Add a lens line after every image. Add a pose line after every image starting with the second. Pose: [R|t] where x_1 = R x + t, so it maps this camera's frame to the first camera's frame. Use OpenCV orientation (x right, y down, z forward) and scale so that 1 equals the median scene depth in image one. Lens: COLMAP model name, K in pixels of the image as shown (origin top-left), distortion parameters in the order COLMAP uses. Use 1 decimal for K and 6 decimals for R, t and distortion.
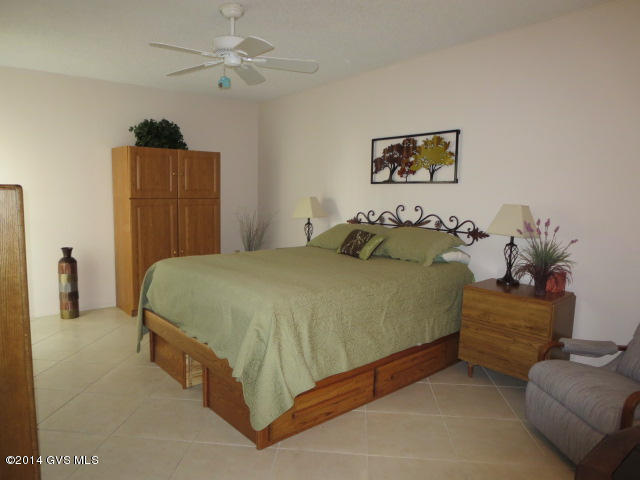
lens RADIAL K [[449.1, 0, 316.2], [0, 449.1, 239.7], [0, 0, 1]] dist [-0.024738, 0.002372]
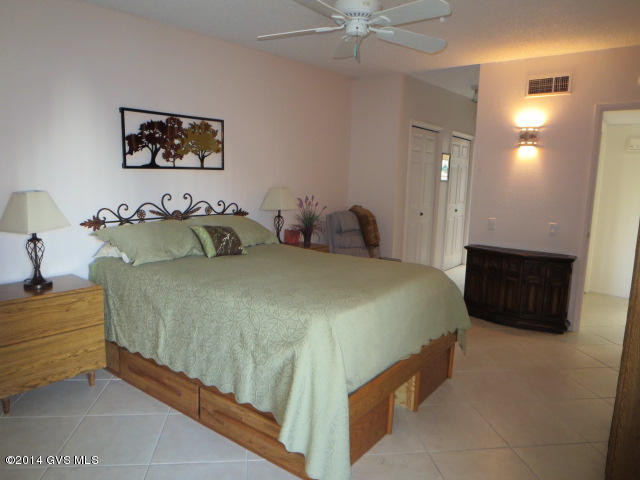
lens RADIAL K [[449.1, 0, 316.2], [0, 449.1, 239.7], [0, 0, 1]] dist [-0.024738, 0.002372]
pose [[-0.196311, -0.158523, 0.967643, -0.730289], [0.083335, 0.980577, 0.177549, -0.121879], [-0.976994, 0.115494, -0.179288, 0.901194]]
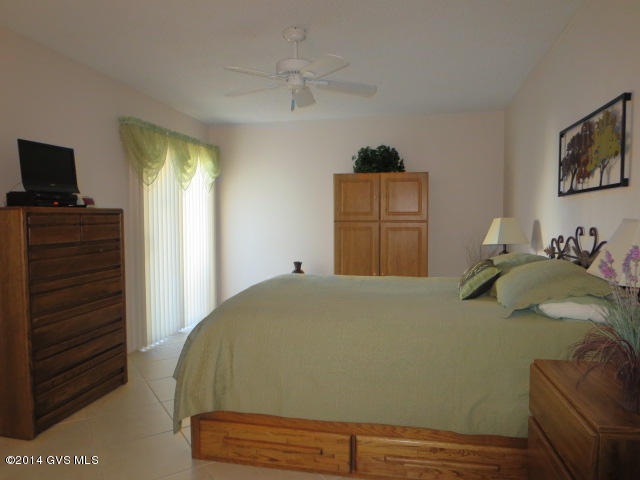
lens RADIAL K [[455.5, 0, 319.0], [0, 455.5, 237.6], [0, 0, 1]] dist [-0.028081, -0.000559]
pose [[0.606084, 0.019228, -0.795168, 0.486509], [-0.077295, 0.996400, -0.034821, -0.010200], [0.791636, 0.082567, 0.605388, 0.318484]]
